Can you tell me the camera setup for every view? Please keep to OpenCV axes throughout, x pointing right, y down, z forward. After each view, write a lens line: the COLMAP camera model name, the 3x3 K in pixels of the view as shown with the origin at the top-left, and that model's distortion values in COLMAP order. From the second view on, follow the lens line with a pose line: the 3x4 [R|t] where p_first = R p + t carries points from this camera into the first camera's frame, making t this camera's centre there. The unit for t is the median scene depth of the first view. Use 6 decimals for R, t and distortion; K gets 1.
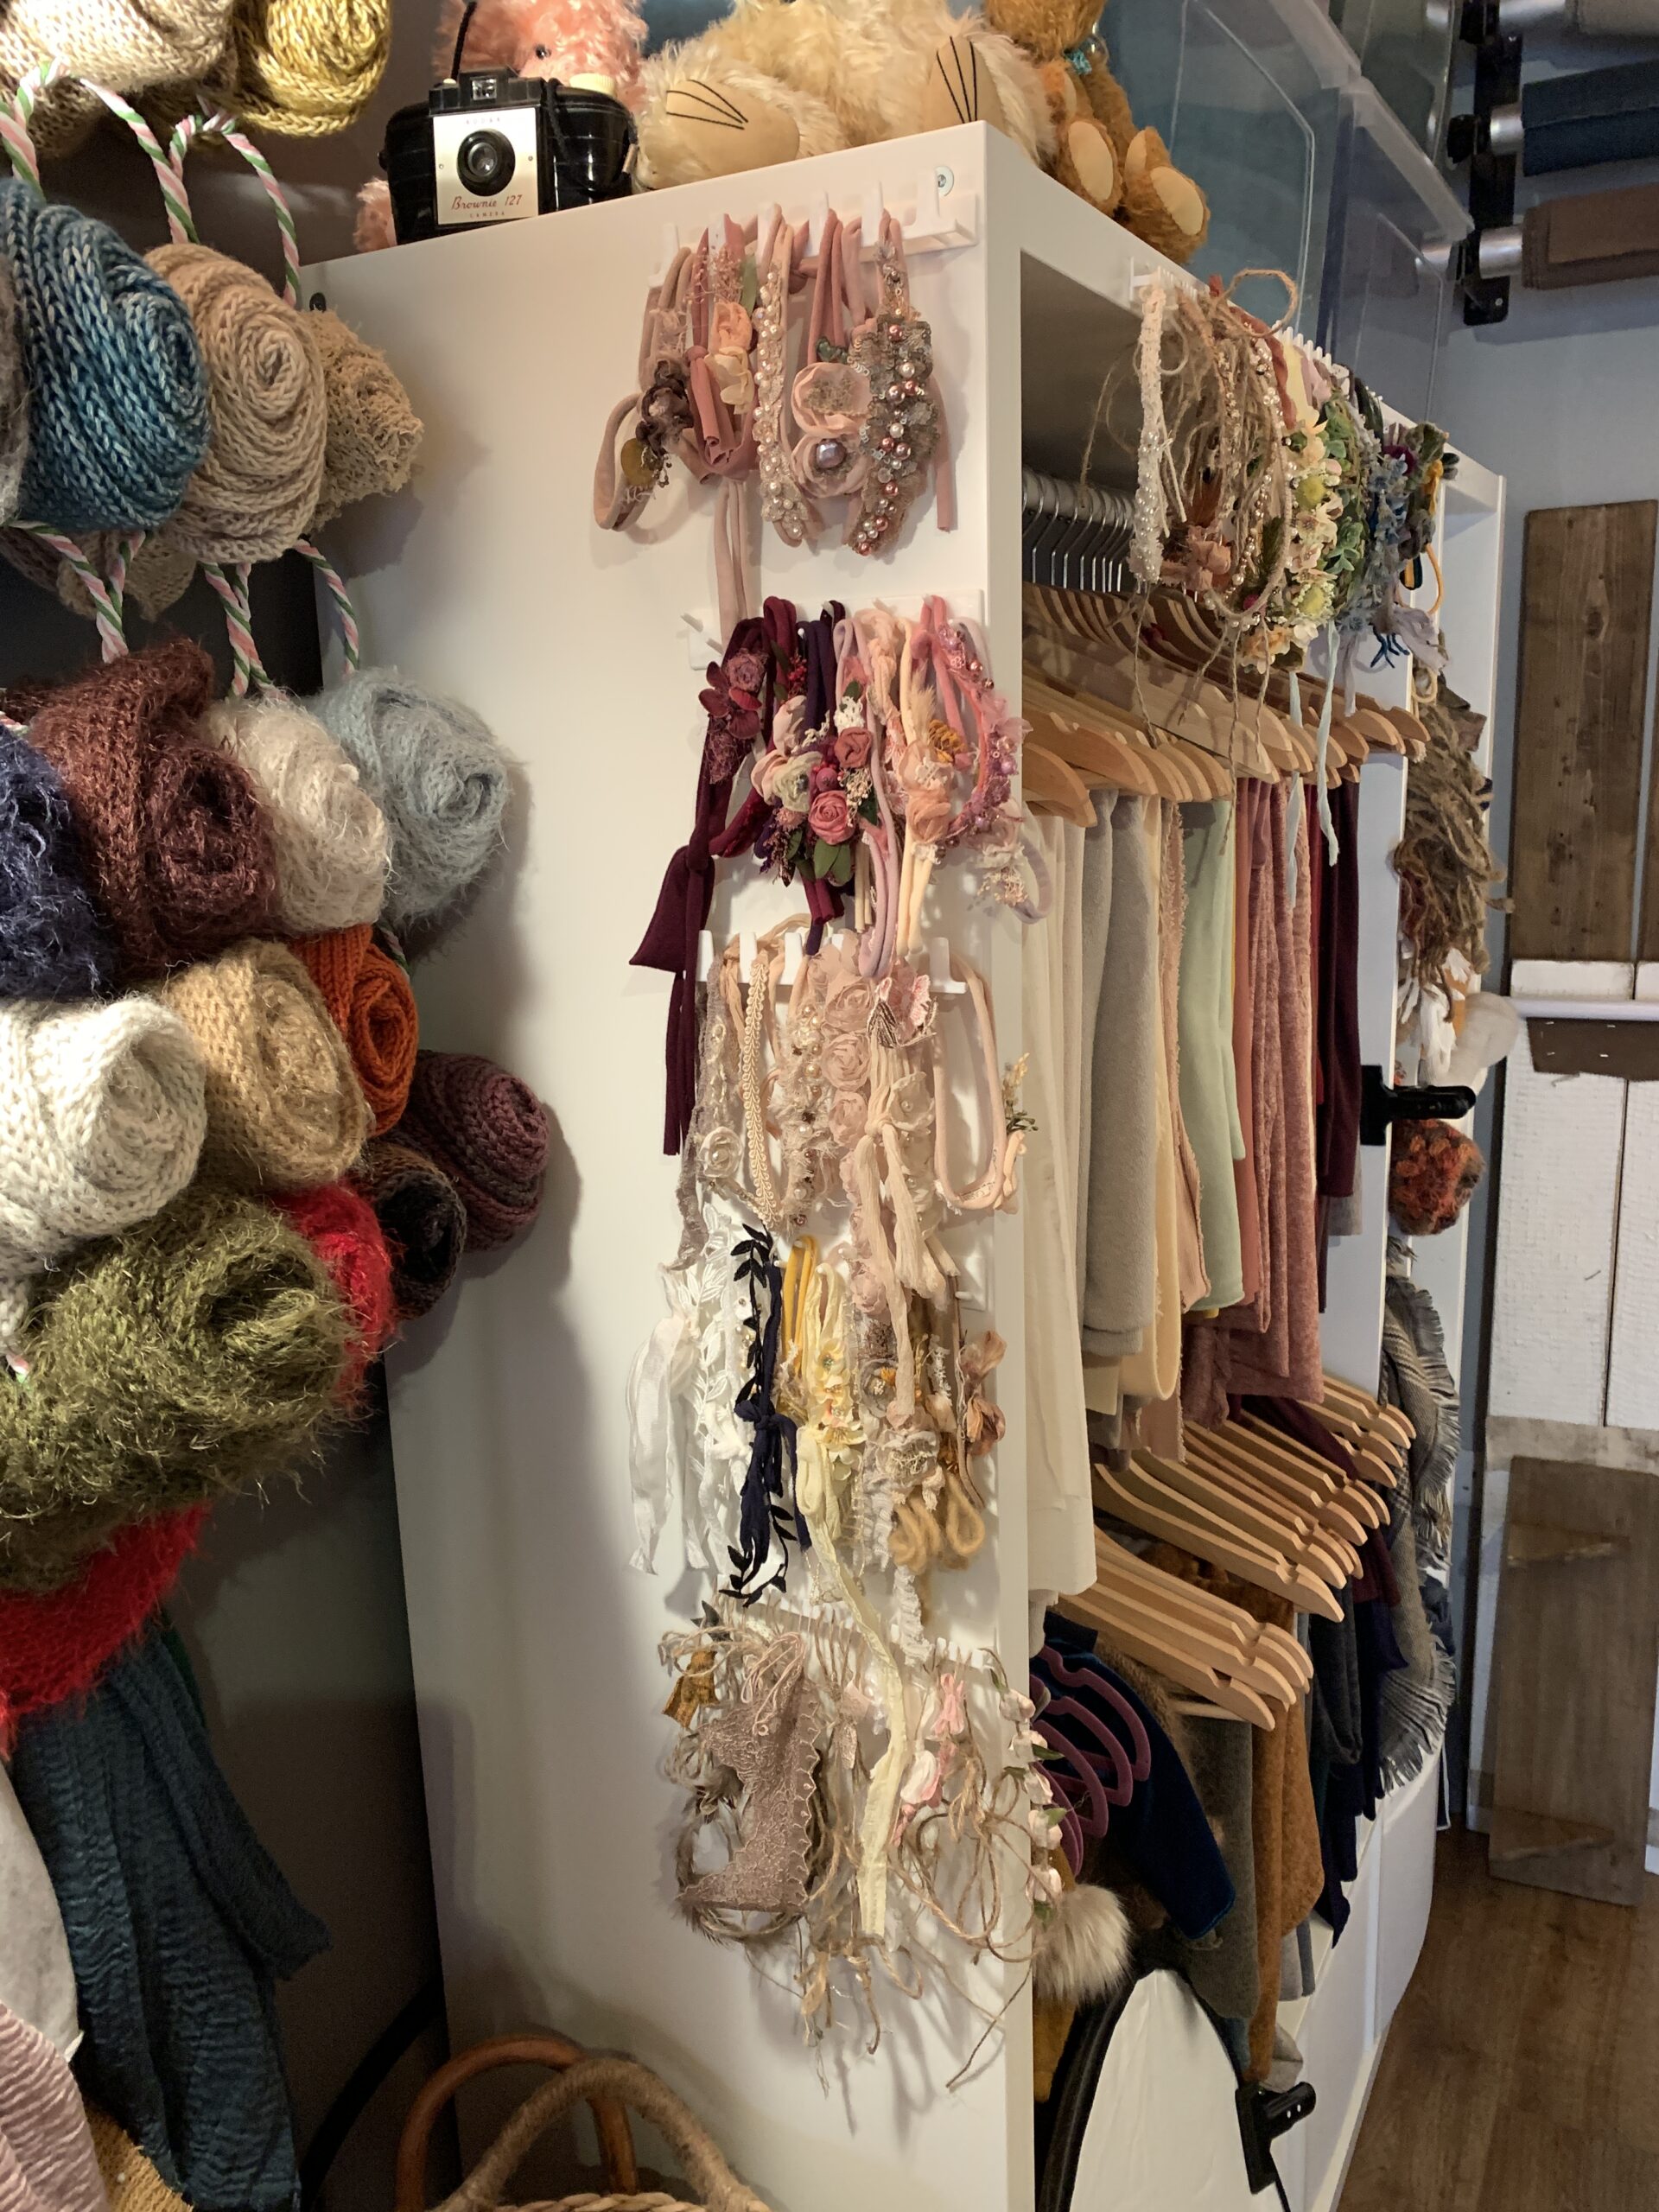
lens RADIAL K [[1680.3, 0, 830.6], [0, 1680.3, 1111.7], [0, 0, 1]] dist [0.026185, -0.024940]
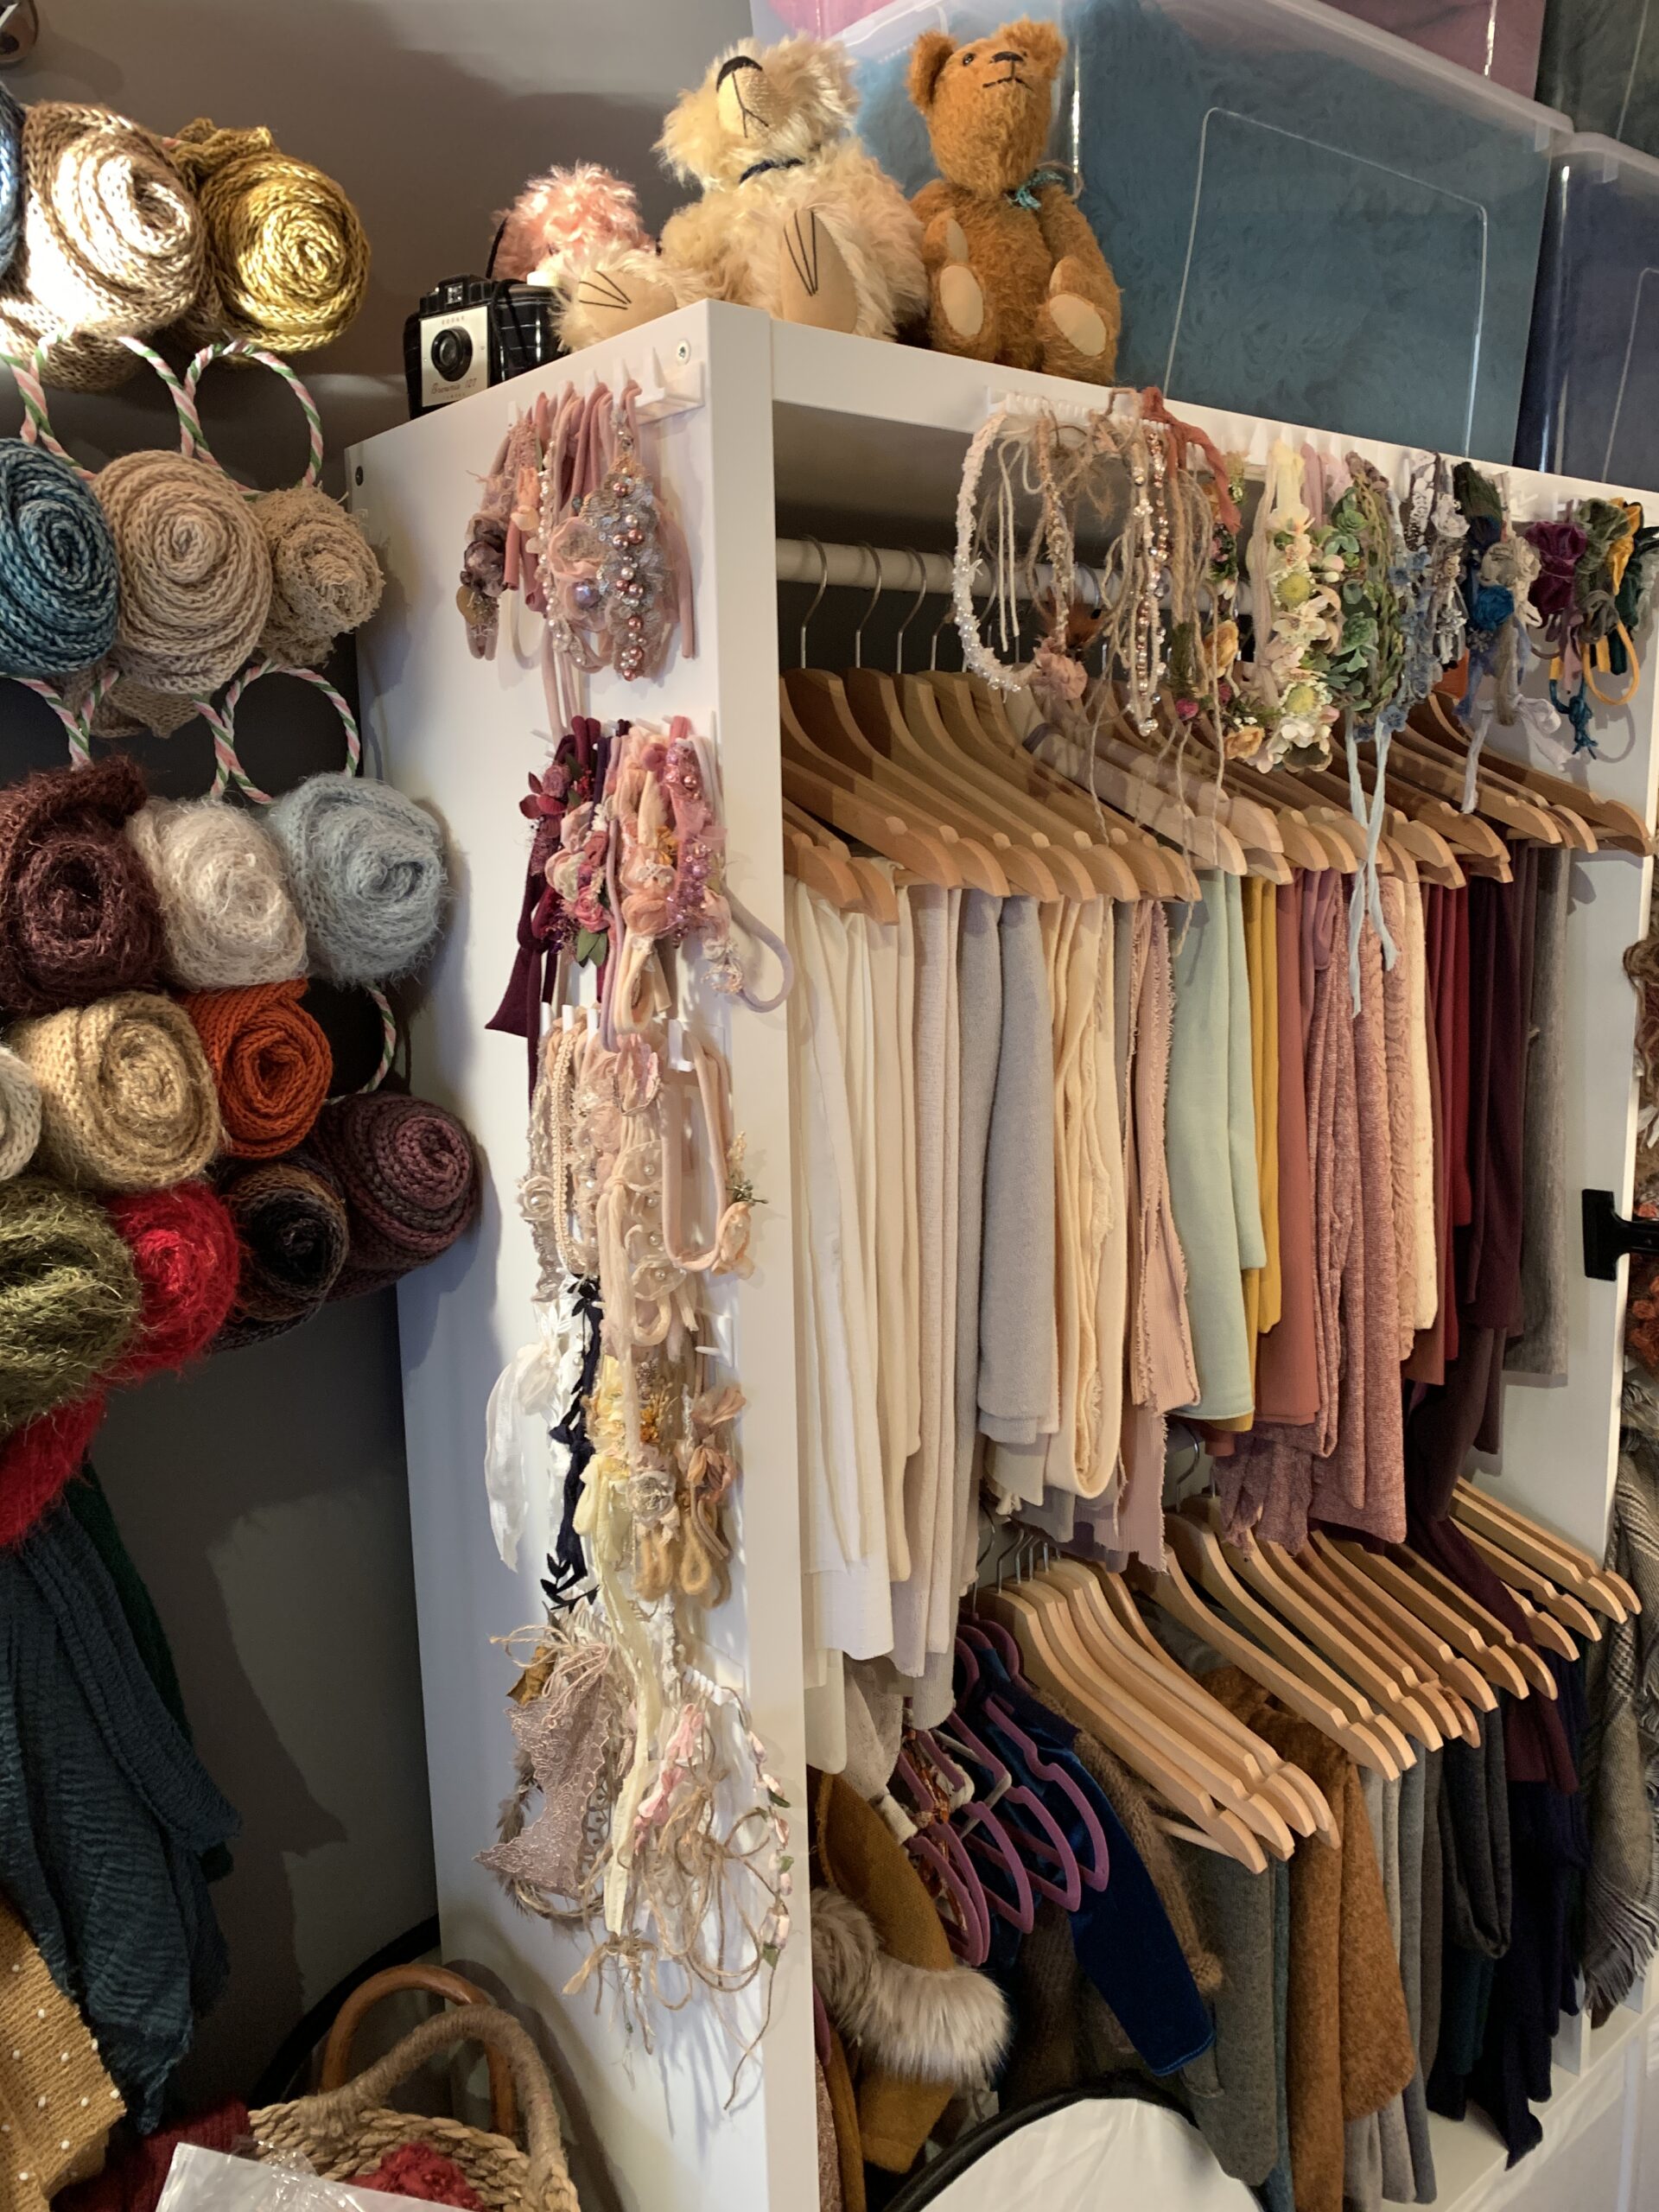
lens RADIAL K [[1680.3, 0, 820.9], [0, 1680.3, 1110.2], [0, 0, 1]] dist [0.026185, -0.024940]
pose [[0.930923, 0.074316, -0.357574, 0.540471], [-0.088282, 0.995833, -0.022869, -0.027440], [0.354385, 0.052857, 0.933605, 0.007495]]
